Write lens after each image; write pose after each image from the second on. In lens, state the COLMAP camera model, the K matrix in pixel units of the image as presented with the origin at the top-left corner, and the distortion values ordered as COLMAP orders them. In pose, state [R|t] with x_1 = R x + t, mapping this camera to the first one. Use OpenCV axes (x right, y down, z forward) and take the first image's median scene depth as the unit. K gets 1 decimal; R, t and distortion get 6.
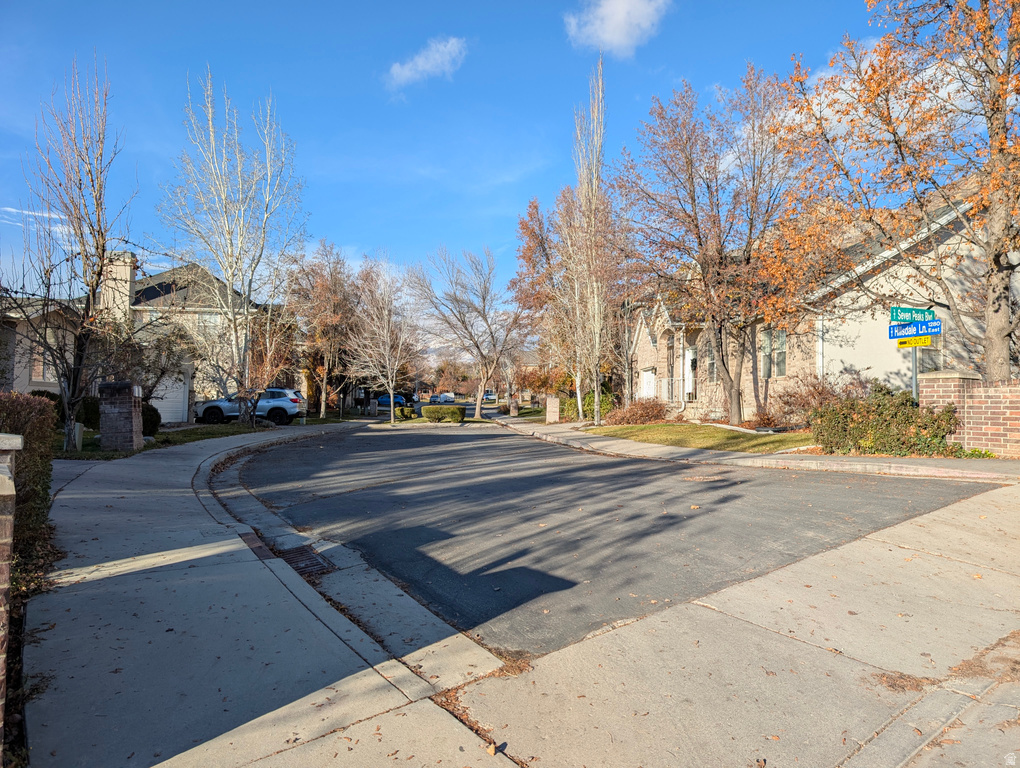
lens RADIAL K [[718.3, 0, 499.9], [0, 718.3, 388.5], [0, 0, 1]] dist [0.007812, -0.005999]
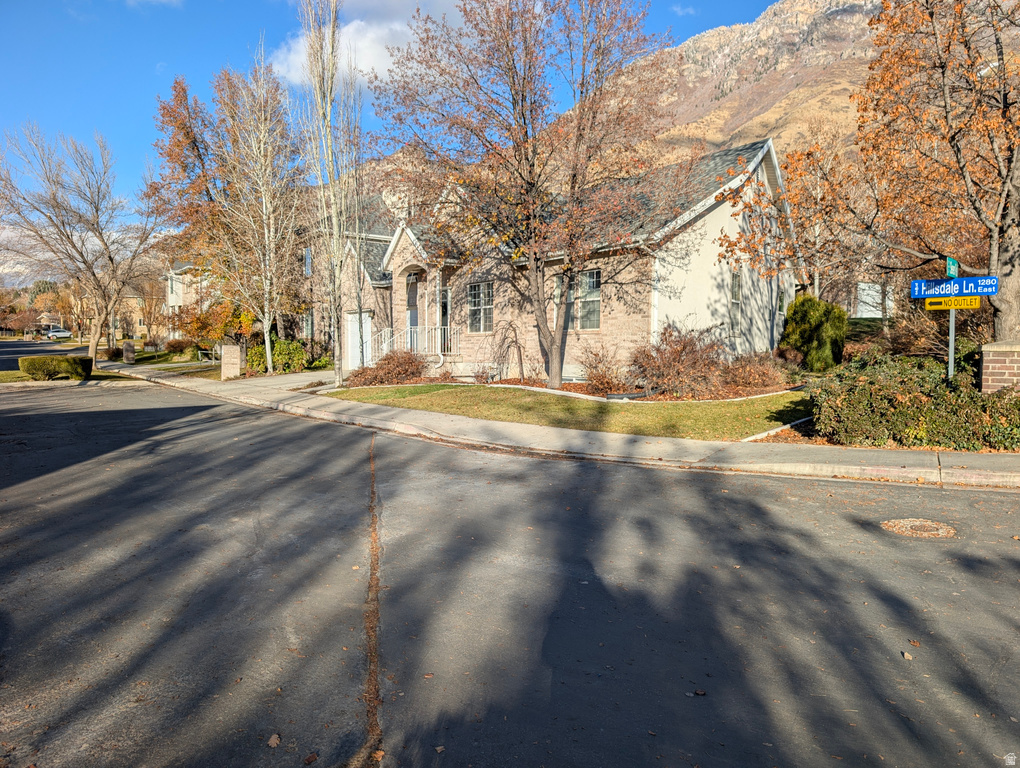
lens RADIAL K [[709.6, 0, 510.0], [0, 709.6, 384.0], [0, 0, 1]] dist [0.063693, -0.069826]
pose [[0.843778, -0.019912, 0.536324, -0.076297], [-0.021902, 0.997202, 0.071480, -0.006072], [-0.536246, -0.072060, 0.840980, 0.165222]]
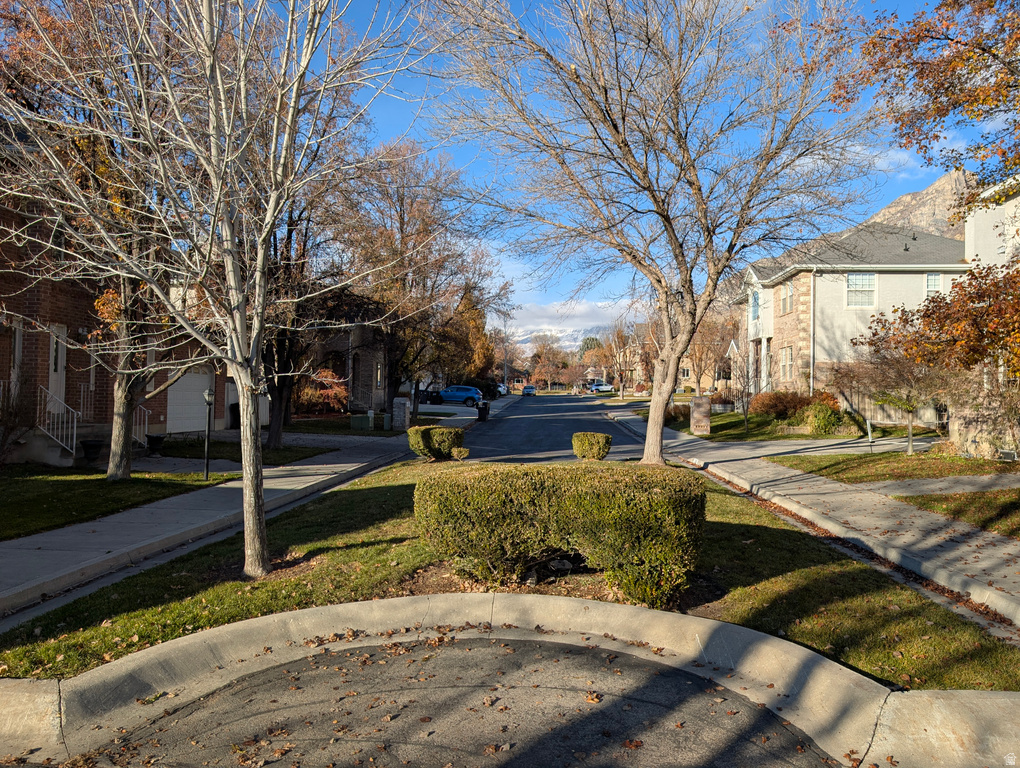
lens RADIAL K [[729.4, 0, 510.5], [0, 729.4, 373.1], [0, 0, 1]] dist [0.018469, 0.003586]
pose [[0.993089, 0.000104, -0.117366, -0.067706], [-0.000888, 0.999978, -0.006628, 0.004051], [0.117363, 0.006687, 0.993067, 0.807001]]
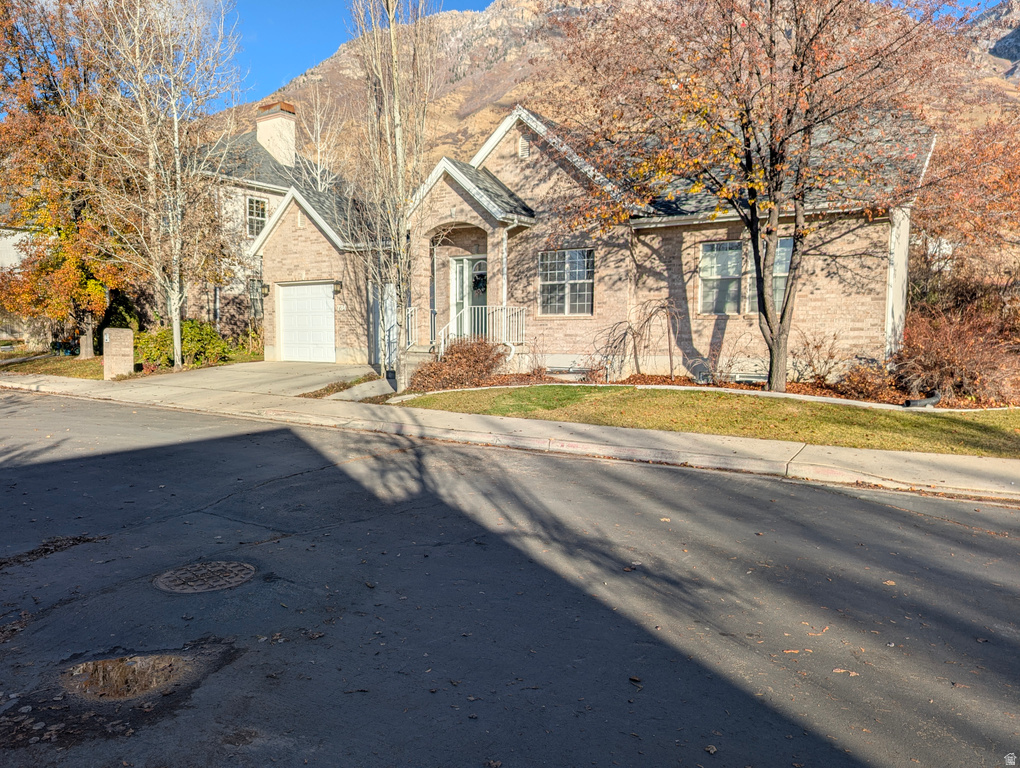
lens RADIAL K [[718.3, 0, 499.9], [0, 718.3, 388.5], [0, 0, 1]] dist [0.007812, -0.005999]
pose [[0.611559, -0.058114, 0.789062, -0.156631], [-0.032054, 0.994660, 0.098100, -0.003052], [-0.790549, -0.085287, 0.606430, 0.397265]]
